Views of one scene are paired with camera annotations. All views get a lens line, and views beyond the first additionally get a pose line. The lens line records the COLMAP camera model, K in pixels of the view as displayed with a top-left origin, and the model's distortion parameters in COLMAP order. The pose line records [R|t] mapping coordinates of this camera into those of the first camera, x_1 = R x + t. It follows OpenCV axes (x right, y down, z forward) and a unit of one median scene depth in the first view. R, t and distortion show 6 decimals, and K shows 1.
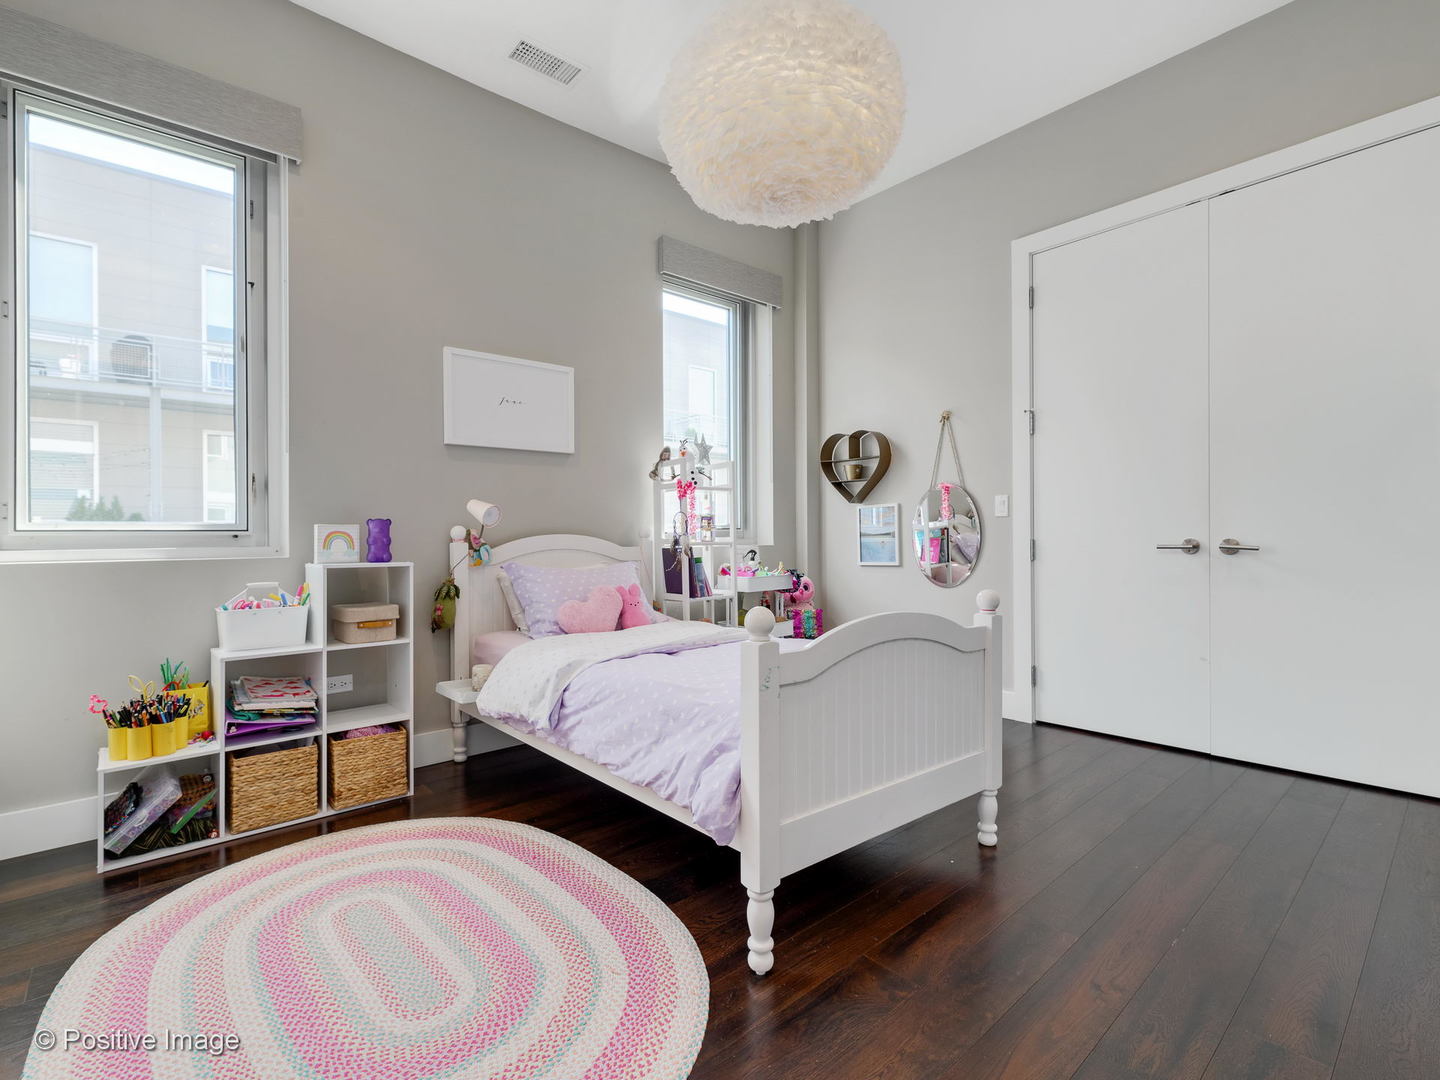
lens RADIAL K [[672.9, 0, 720.0], [0, 672.9, 540.0], [0, 0, 1]] dist [-0.000319, 0.000222]
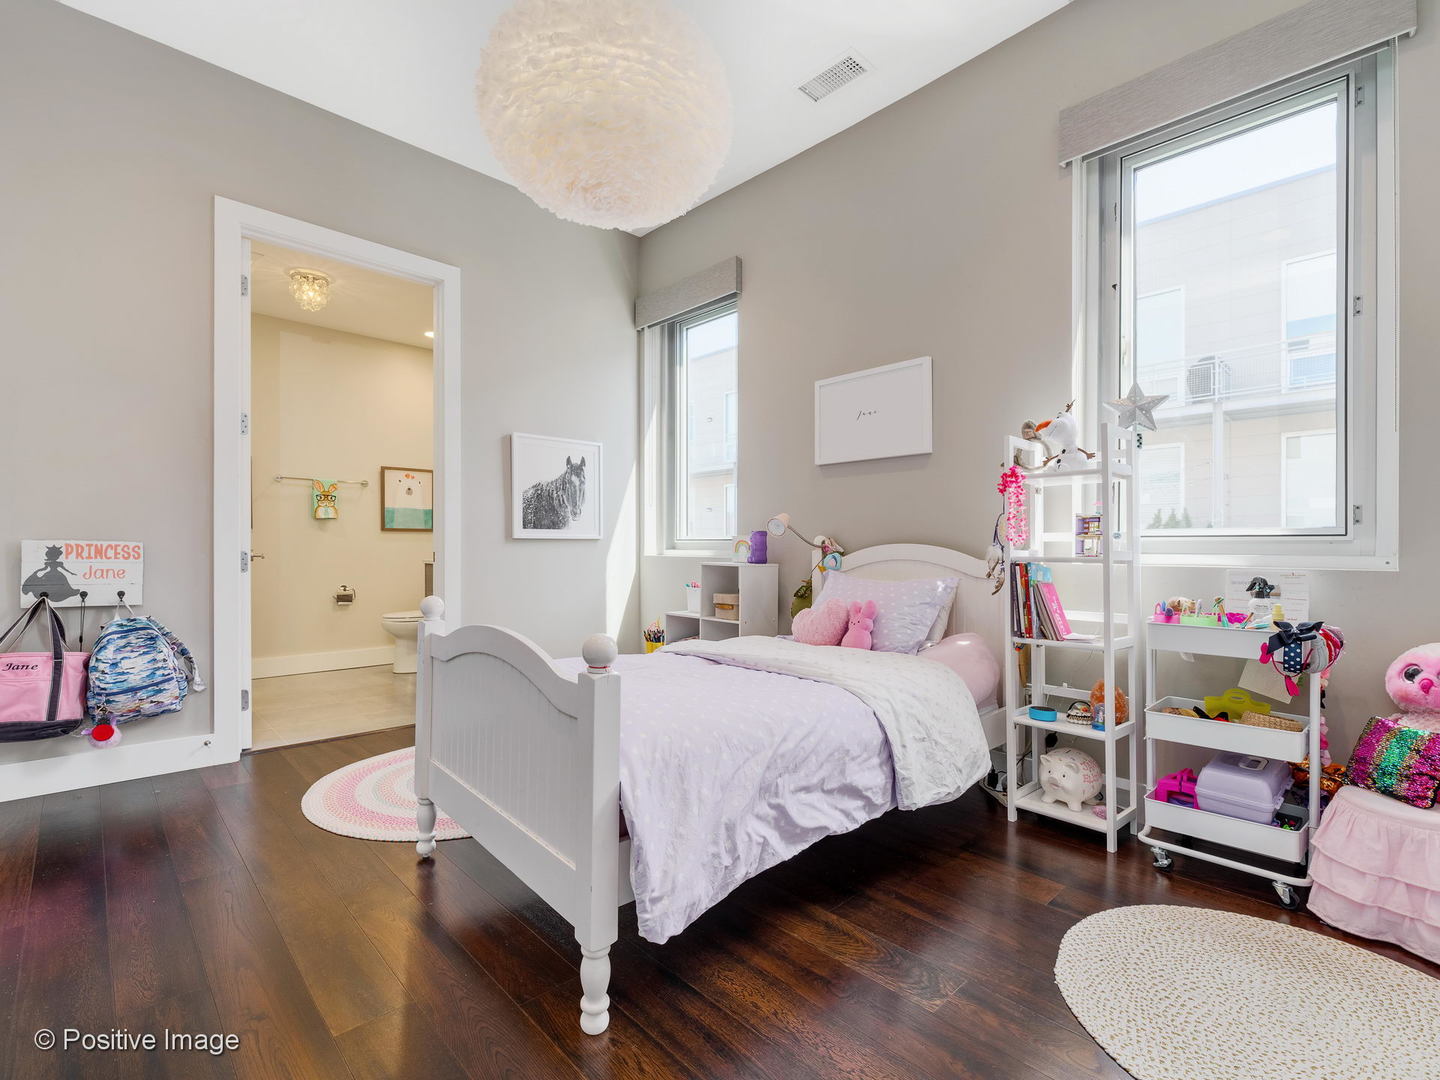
lens RADIAL K [[672.9, 0, 720.0], [0, 672.9, 540.0], [0, 0, 1]] dist [-0.000319, 0.000222]
pose [[0.048444, -0.000598, -0.998826, 0.171242], [-0.011029, 0.999939, -0.001133, -0.002294], [0.998765, 0.011071, 0.048434, 0.178751]]
